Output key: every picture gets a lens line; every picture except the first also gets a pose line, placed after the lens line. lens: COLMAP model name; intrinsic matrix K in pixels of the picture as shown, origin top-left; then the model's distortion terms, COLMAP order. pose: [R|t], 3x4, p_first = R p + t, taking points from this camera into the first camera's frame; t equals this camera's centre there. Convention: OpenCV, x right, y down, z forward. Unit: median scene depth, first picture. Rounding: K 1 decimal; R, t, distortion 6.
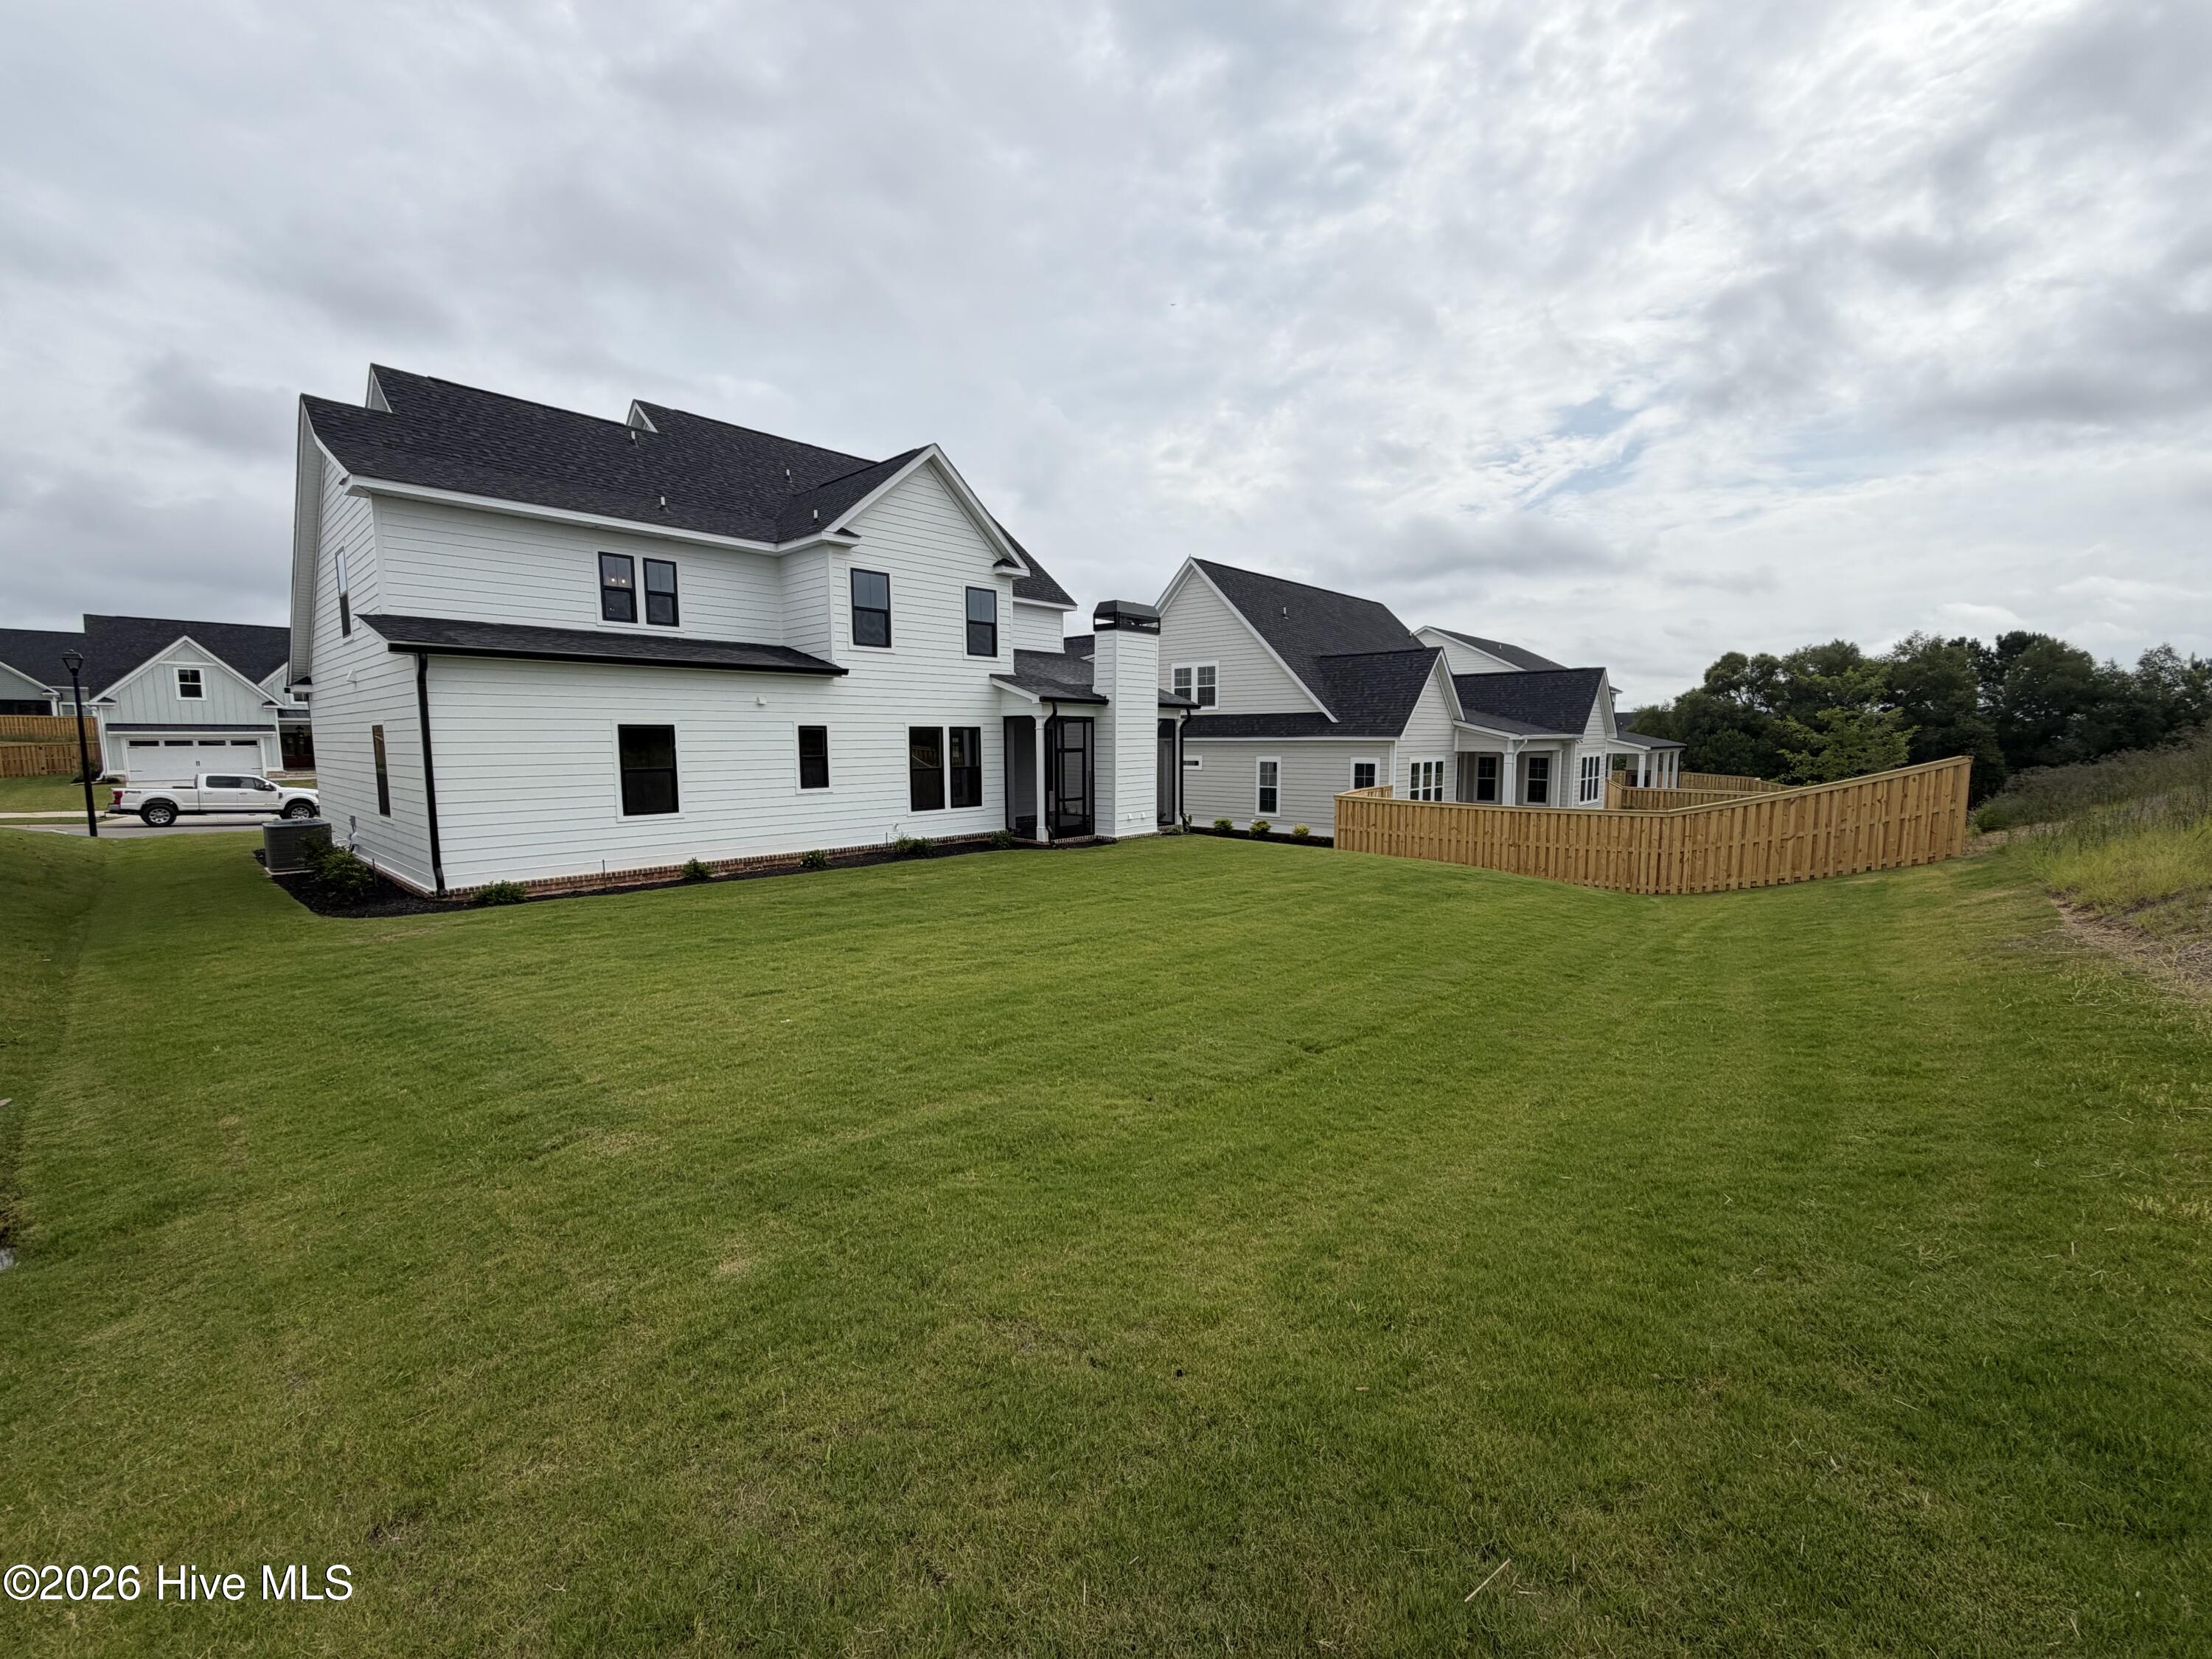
lens RADIAL K [[883.8, 0, 1106.0], [0, 883.8, 829.5], [0, 0, 1]] dist [-0.001093, -0.000377]
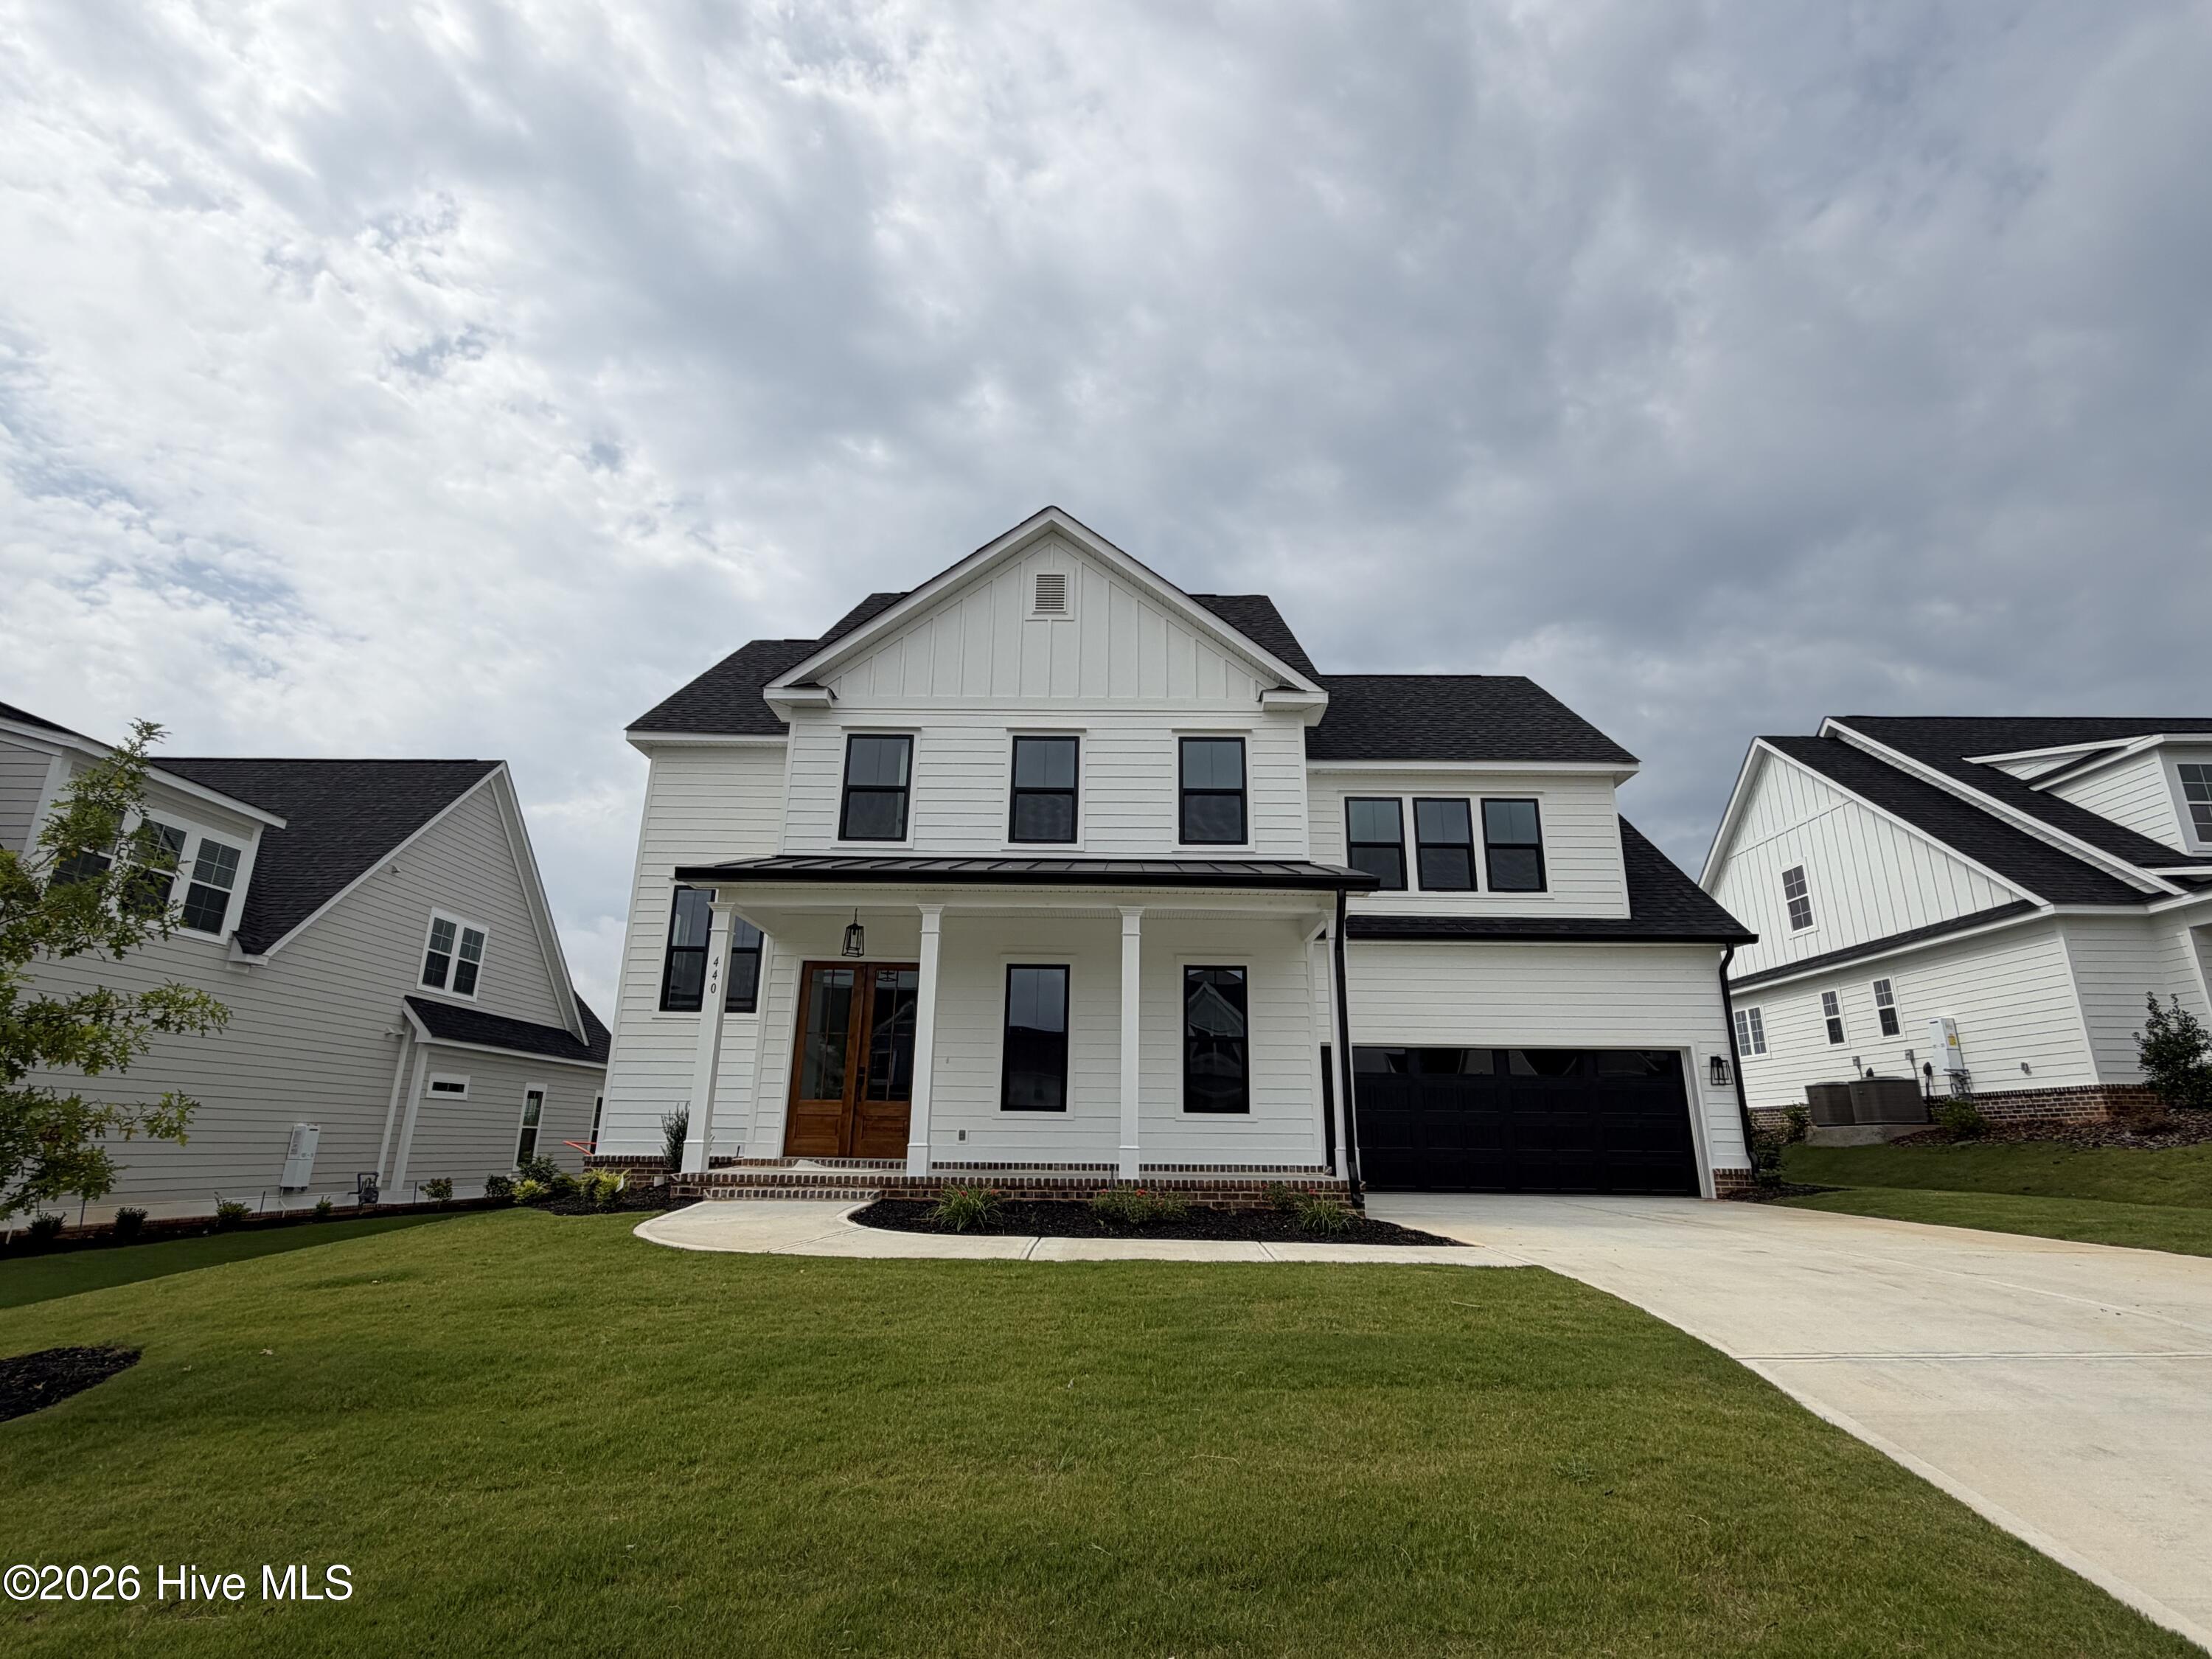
lens RADIAL K [[1061.6, 0, 1106.0], [0, 1061.6, 829.5], [0, 0, 1]] dist [-0.001373, -0.000314]
pose [[-0.655891, 0.212964, 0.724192, -1.199136], [0.067884, 0.972131, -0.224395, -0.089216], [-0.751797, -0.098018, -0.652068, 1.885443]]
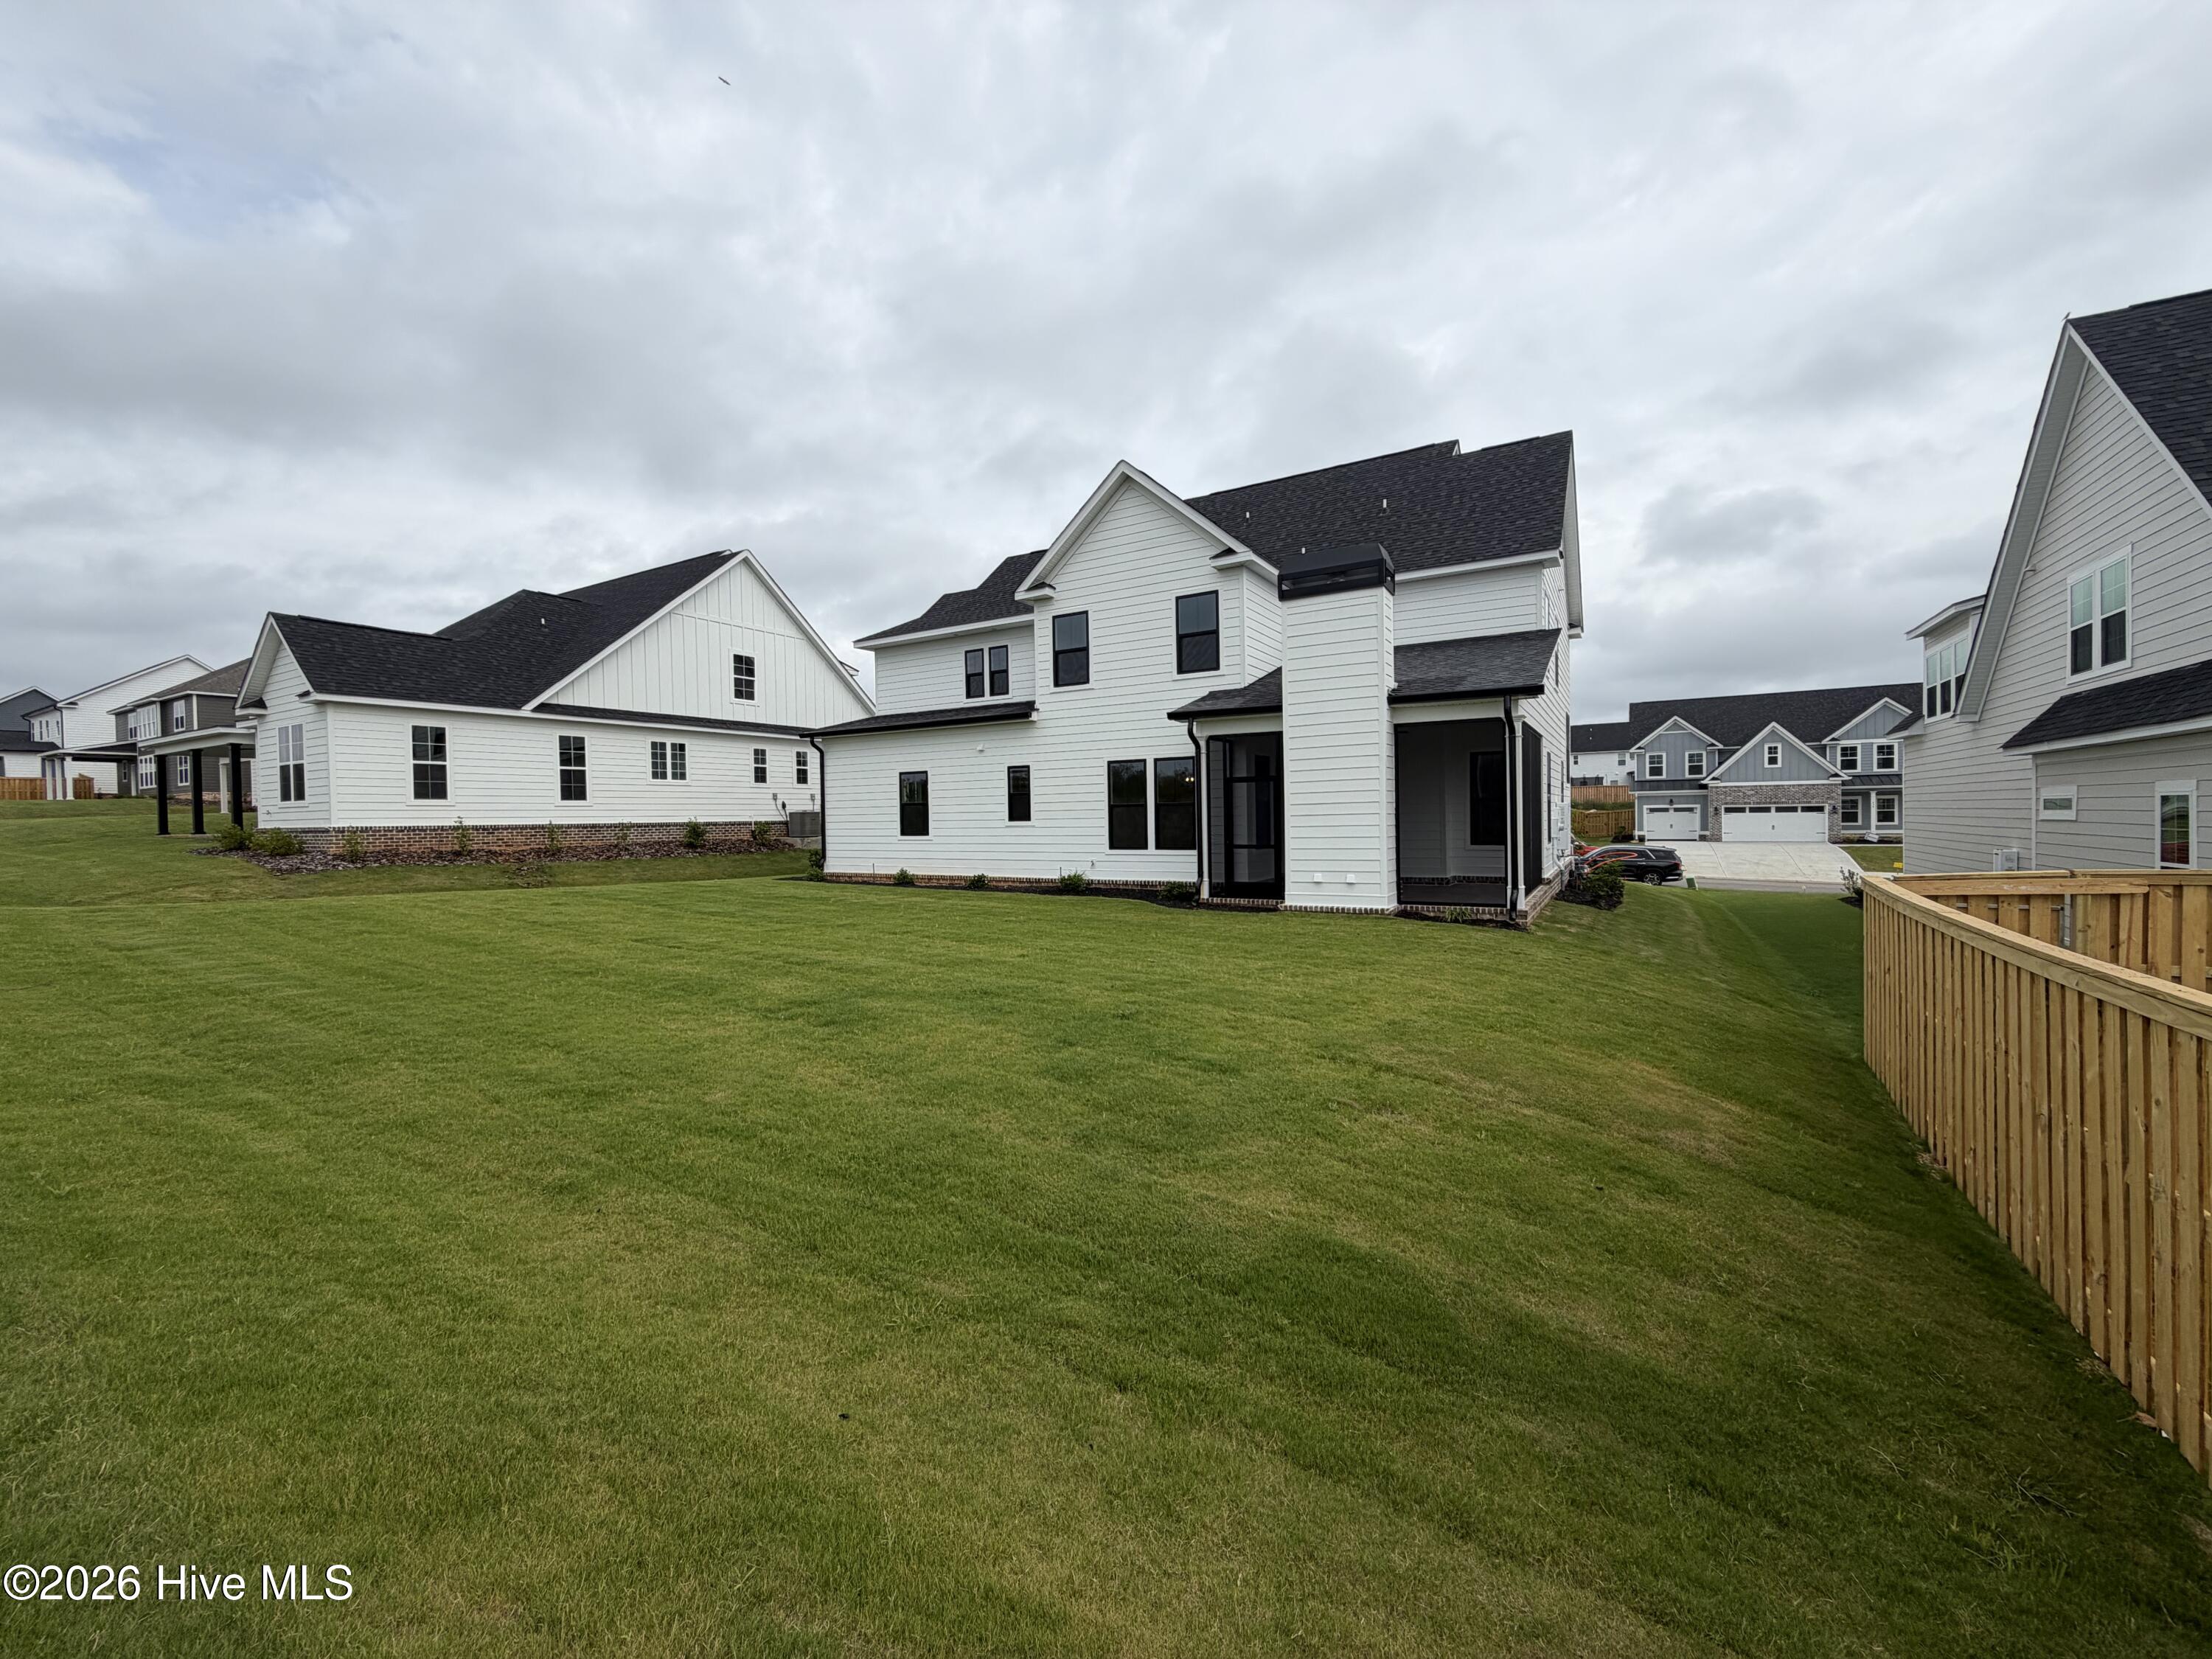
lens RADIAL K [[884.9, 0, 1103.9], [0, 884.9, 829.0], [0, 0, 1]] dist [-0.000412, -0.000031]
pose [[0.189969, 0.014708, -0.981680, 0.690185], [-0.085740, 0.996316, -0.001665, -0.039055], [0.978039, 0.084486, 0.190531, 0.782205]]
